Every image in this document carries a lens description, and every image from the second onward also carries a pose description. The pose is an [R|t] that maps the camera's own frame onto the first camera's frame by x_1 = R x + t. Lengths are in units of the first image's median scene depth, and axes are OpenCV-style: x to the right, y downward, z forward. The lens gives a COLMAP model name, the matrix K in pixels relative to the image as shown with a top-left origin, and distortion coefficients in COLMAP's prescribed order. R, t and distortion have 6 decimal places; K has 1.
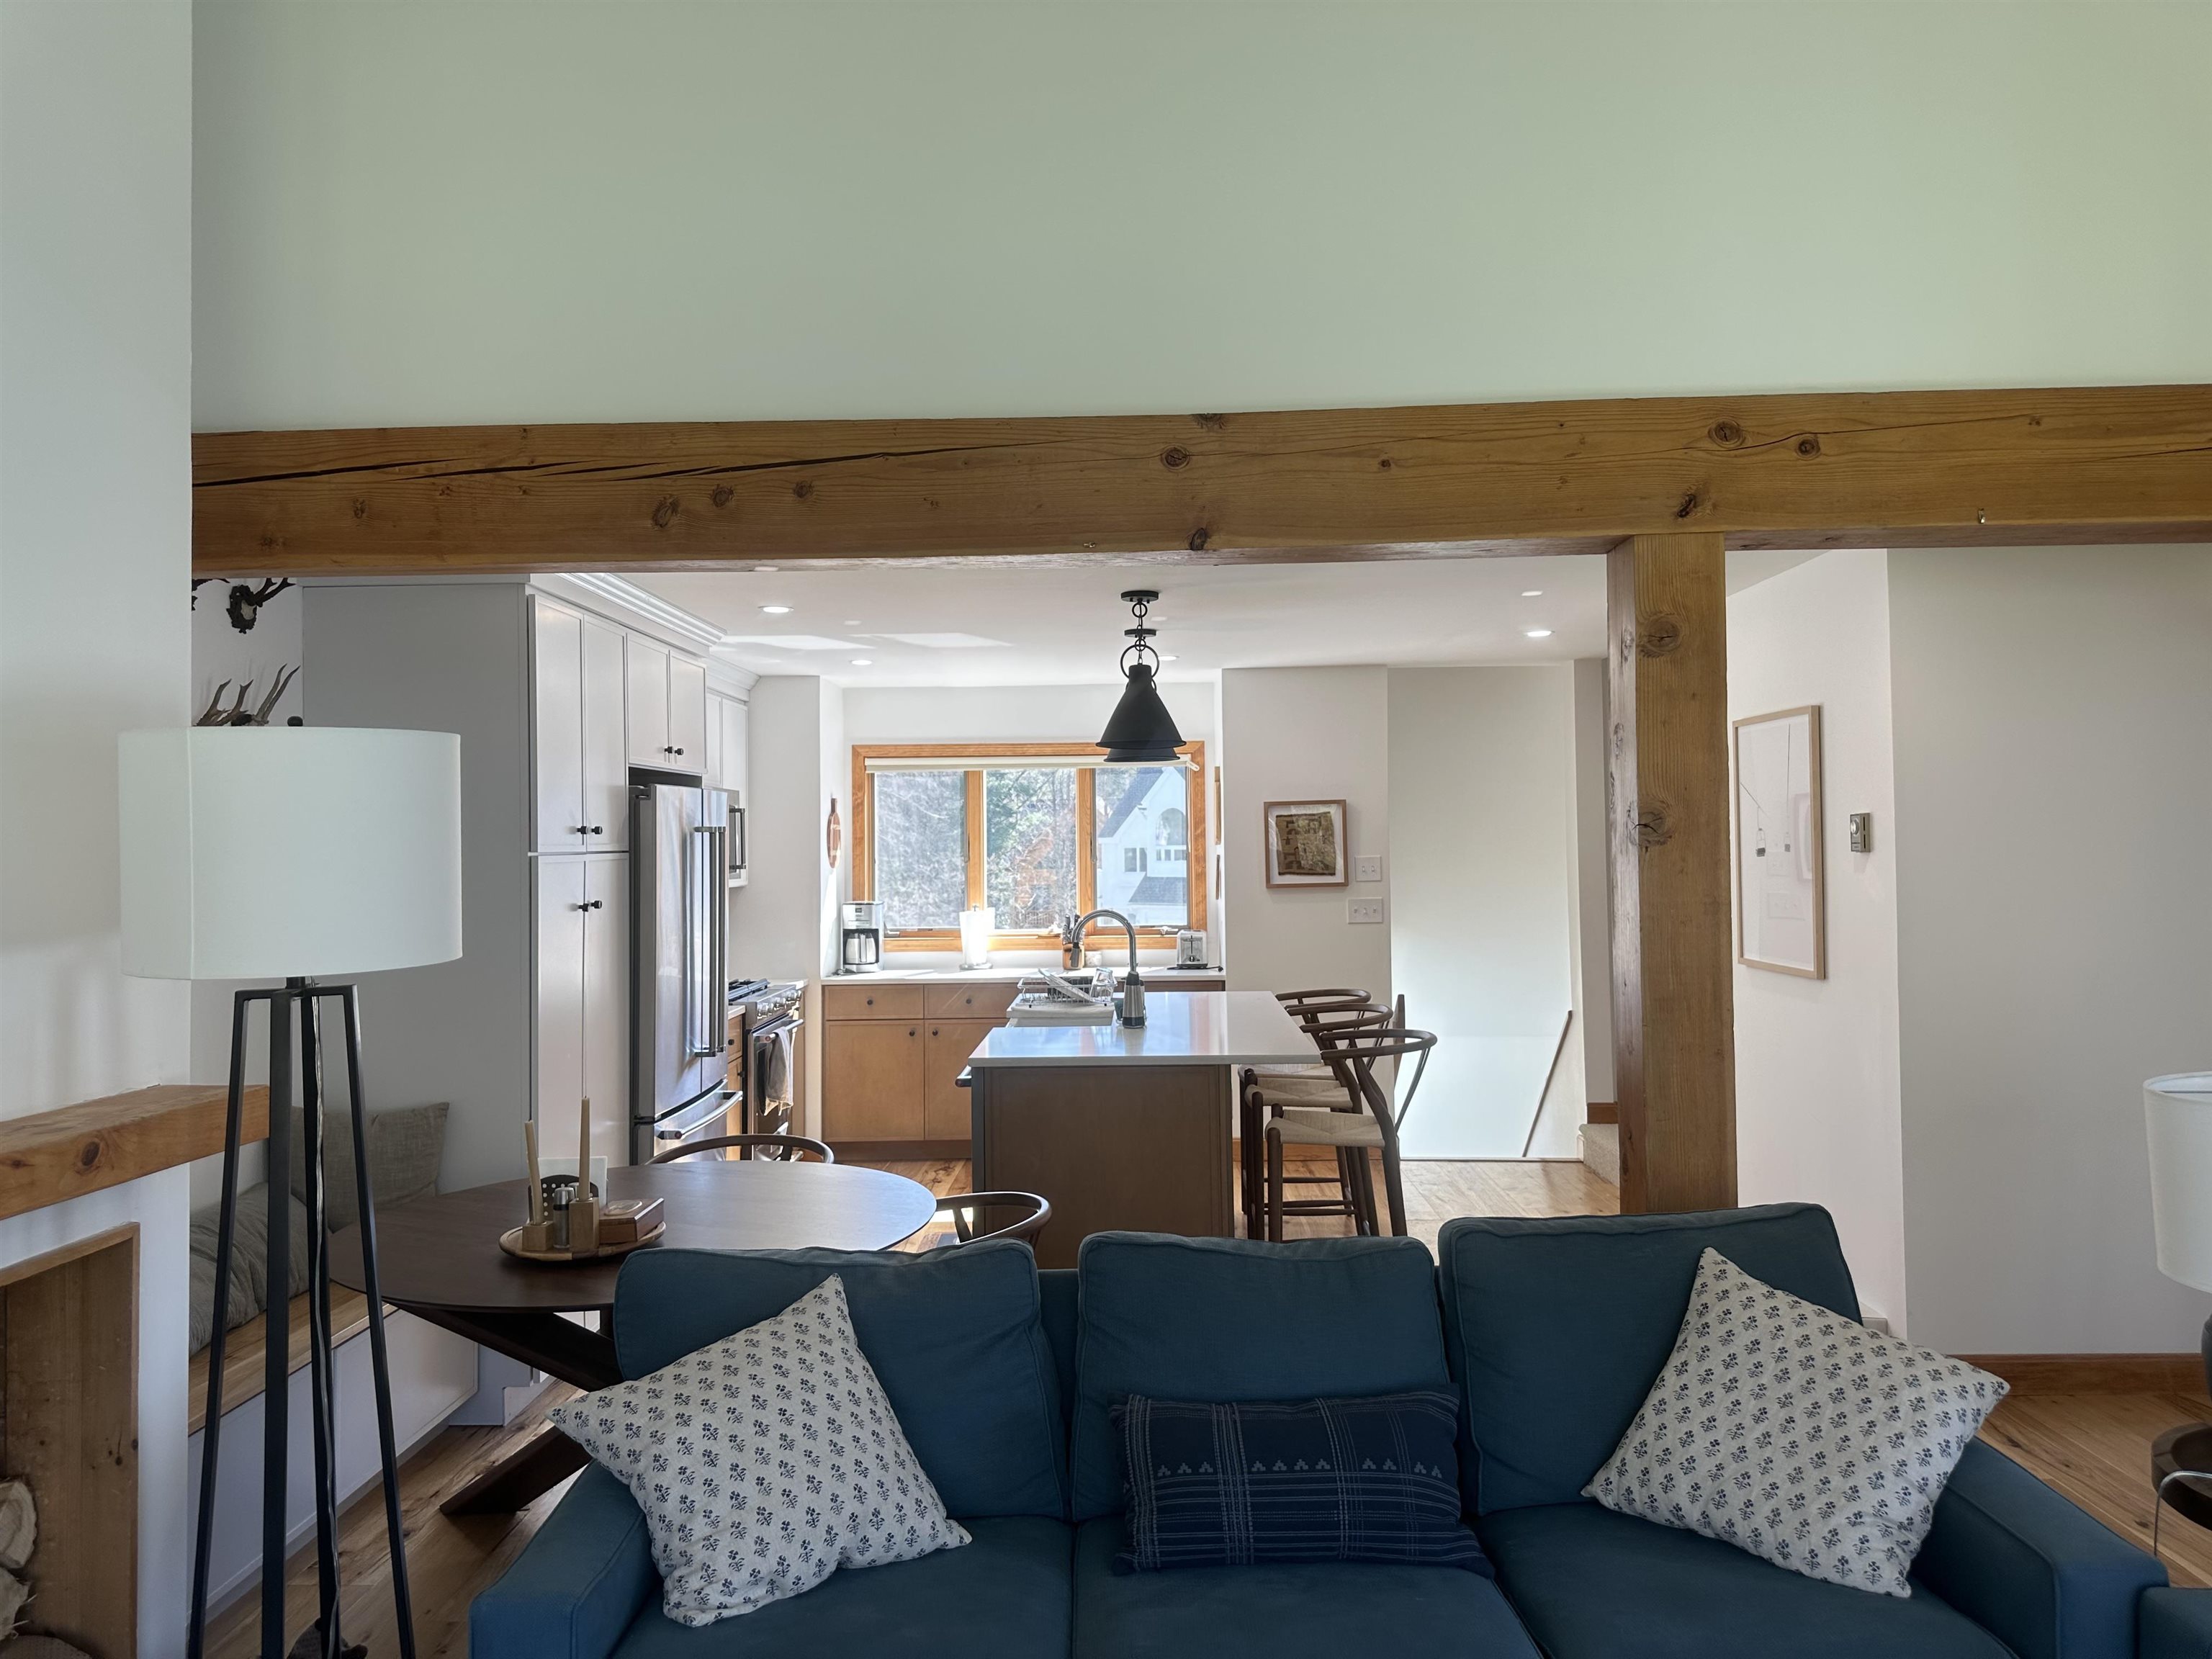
lens RADIAL K [[1533.6, 0, 1107.0], [0, 1533.6, 809.0], [0, 0, 1]] dist [0.075810, -0.106454]
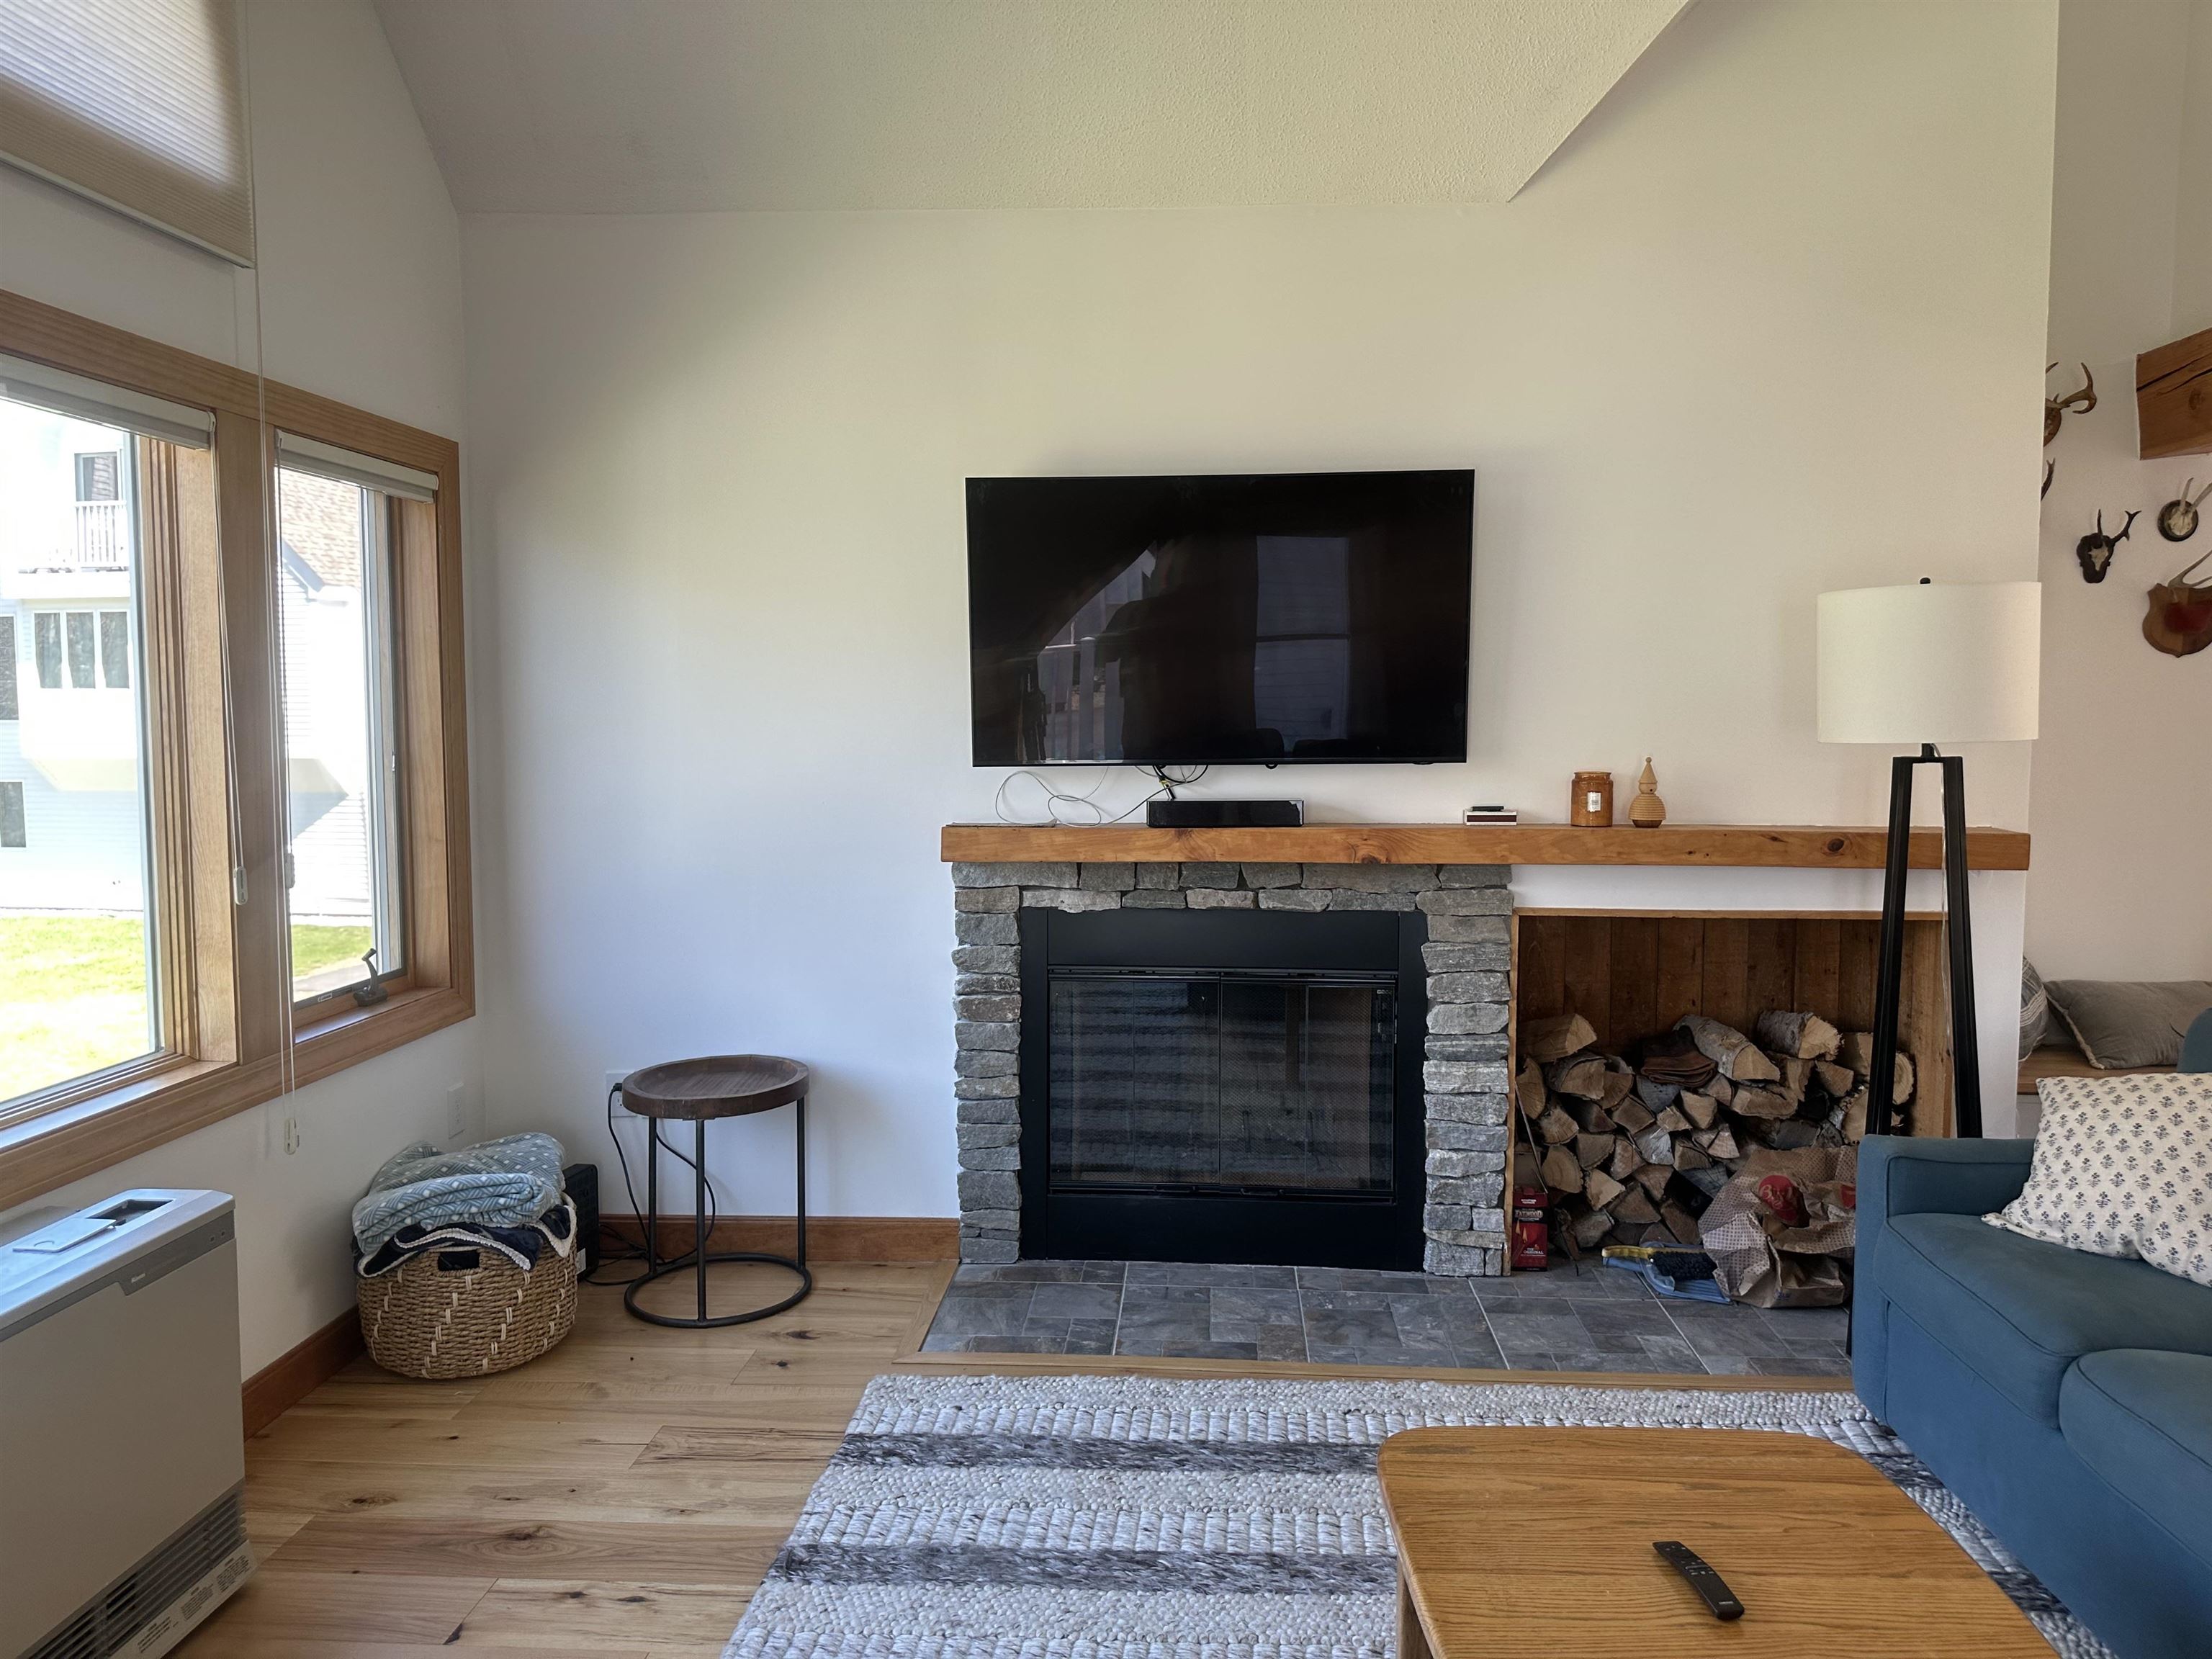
lens RADIAL K [[1533.6, 0, 1132.5], [0, 1533.6, 798.2], [0, 0, 1]] dist [0.075810, -0.106454]
pose [[-0.036985, 0.074399, -0.996542, 0.743397], [0.030594, 0.996842, 0.073286, 0.014120], [0.998847, -0.027777, -0.039145, 0.197725]]
